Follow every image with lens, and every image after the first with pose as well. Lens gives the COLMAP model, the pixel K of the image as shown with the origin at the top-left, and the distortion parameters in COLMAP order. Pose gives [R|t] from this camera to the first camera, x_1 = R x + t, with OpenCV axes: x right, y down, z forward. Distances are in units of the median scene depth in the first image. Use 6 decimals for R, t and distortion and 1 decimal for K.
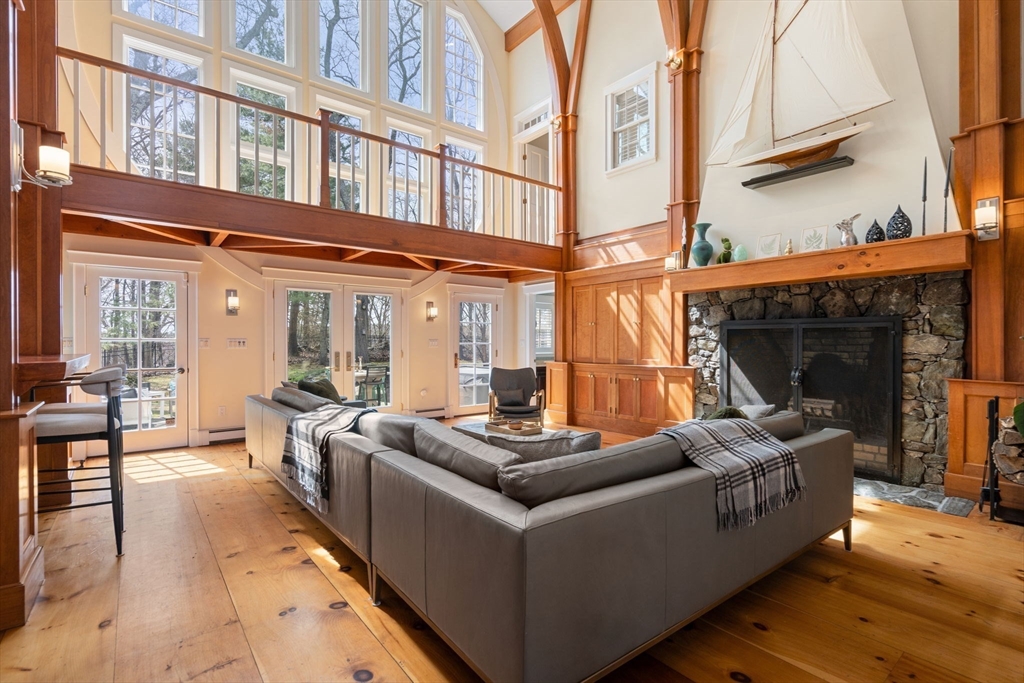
lens RADIAL K [[480.1, 0, 528.2], [0, 480.1, 346.9], [0, 0, 1]] dist [-0.004342, -0.000952]
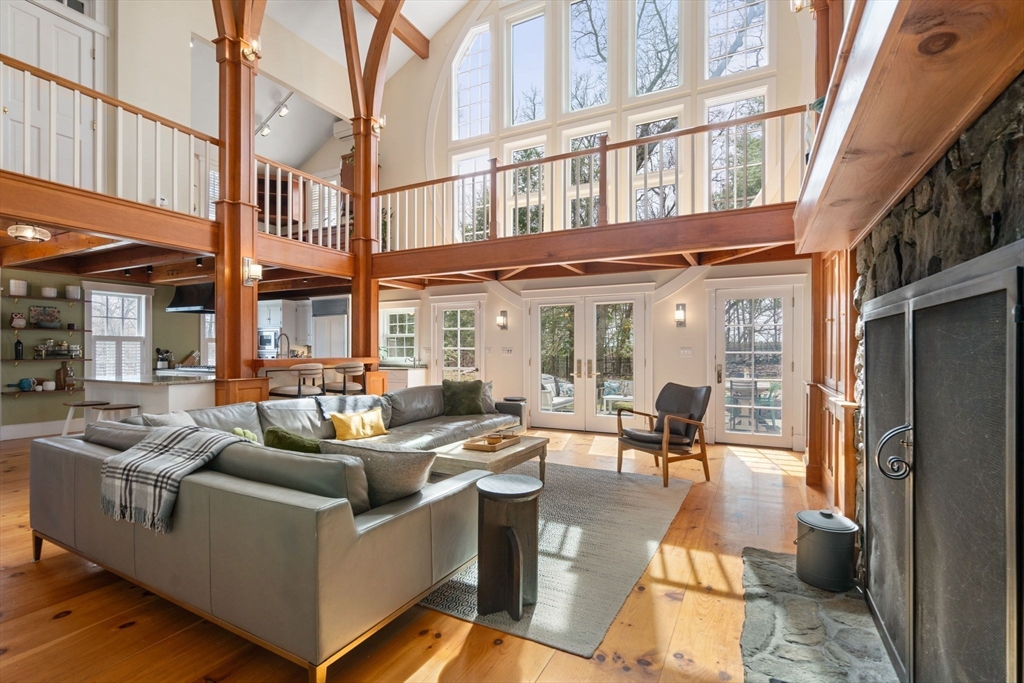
lens RADIAL K [[480.1, 0, 502.3], [0, 480.1, 353.8], [0, 0, 1]] dist [-0.004342, -0.000952]
pose [[0.388655, 0.003688, -0.921376, 0.624147], [-0.009425, 0.999956, 0.000027, -0.000520], [0.921335, 0.008673, 0.388673, 0.482283]]
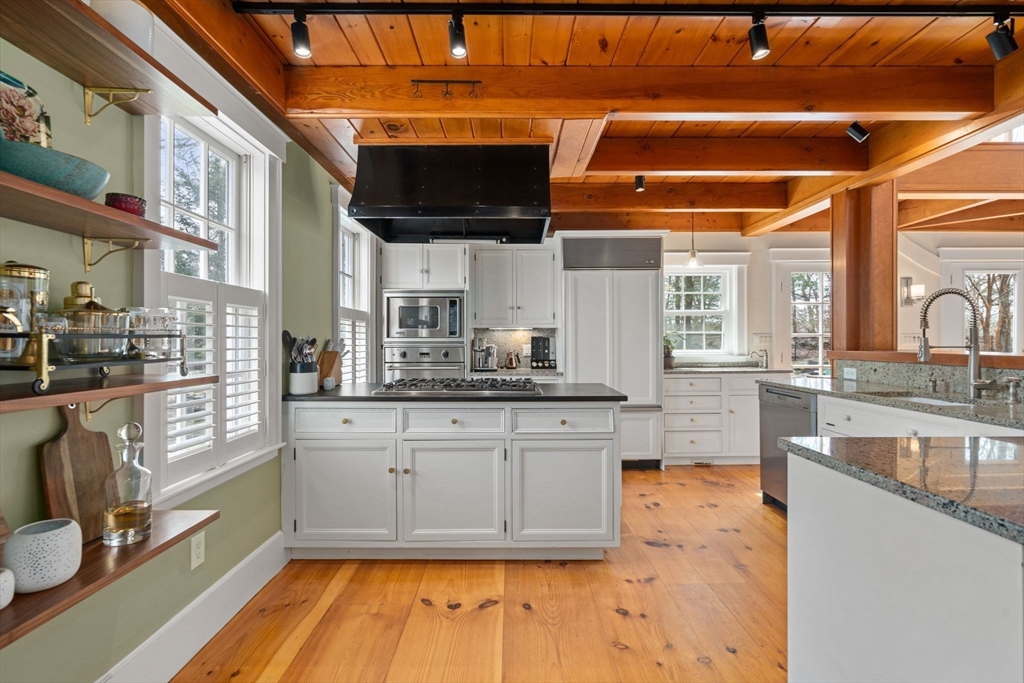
lens RADIAL K [[480.1, 0, 518.6], [0, 480.1, 340.6], [0, 0, 1]] dist [-0.004342, -0.000952]
pose [[0.783617, -0.004784, -0.621226, -0.616172], [-0.002338, 0.999941, -0.010649, 0.005985], [0.621240, 0.009797, 0.783559, -0.113439]]
